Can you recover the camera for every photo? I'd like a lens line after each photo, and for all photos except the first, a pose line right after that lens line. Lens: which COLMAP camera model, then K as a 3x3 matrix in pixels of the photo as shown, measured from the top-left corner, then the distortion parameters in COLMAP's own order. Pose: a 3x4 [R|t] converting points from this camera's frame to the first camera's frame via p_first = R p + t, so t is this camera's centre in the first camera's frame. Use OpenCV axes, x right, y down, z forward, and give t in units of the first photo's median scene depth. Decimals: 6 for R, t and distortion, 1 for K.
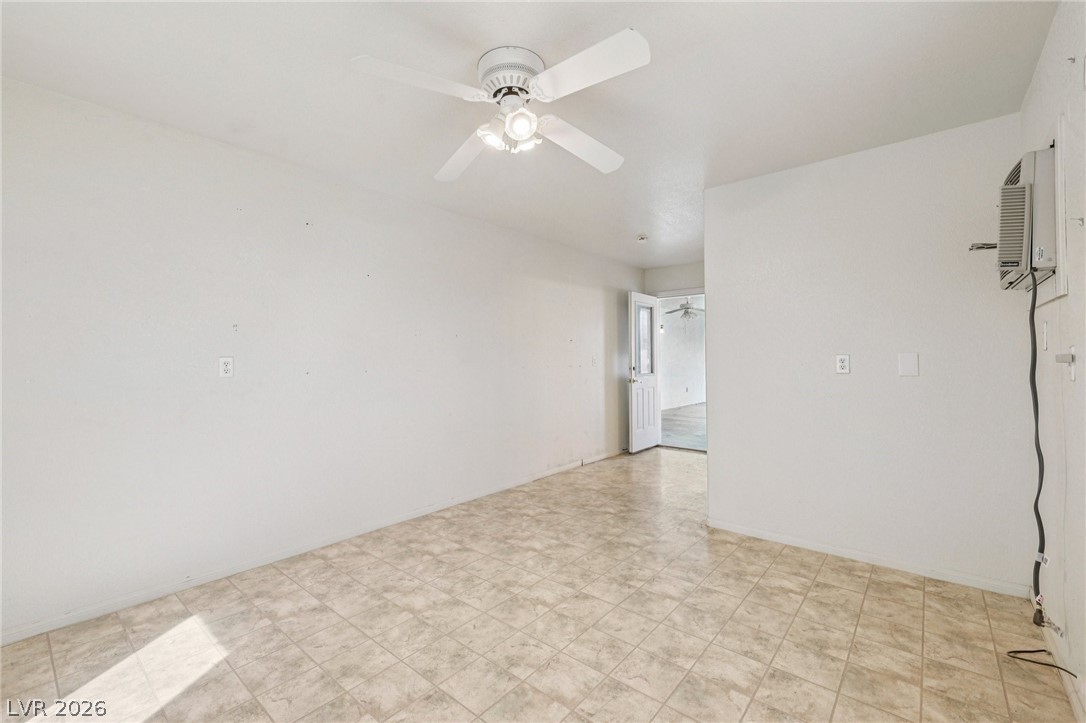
lens RADIAL K [[458.1, 0, 542.6], [0, 458.1, 361.3], [0, 0, 1]] dist [0.001224, 0.000185]
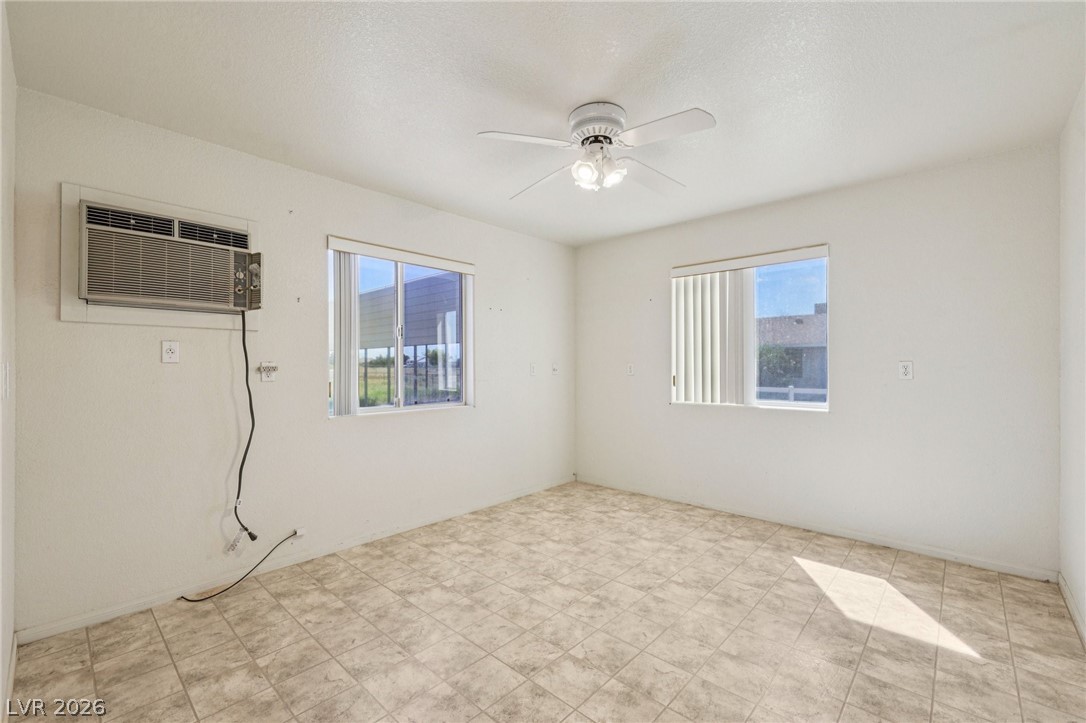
lens RADIAL K [[458.1, 0, 545.8], [0, 458.1, 363.4], [0, 0, 1]] dist [0.001224, 0.000185]
pose [[-0.999059, 0.010349, 0.042111, 0.018121], [0.010138, 0.999935, -0.005215, -0.004252], [-0.042162, -0.004783, -0.999099, 2.081841]]
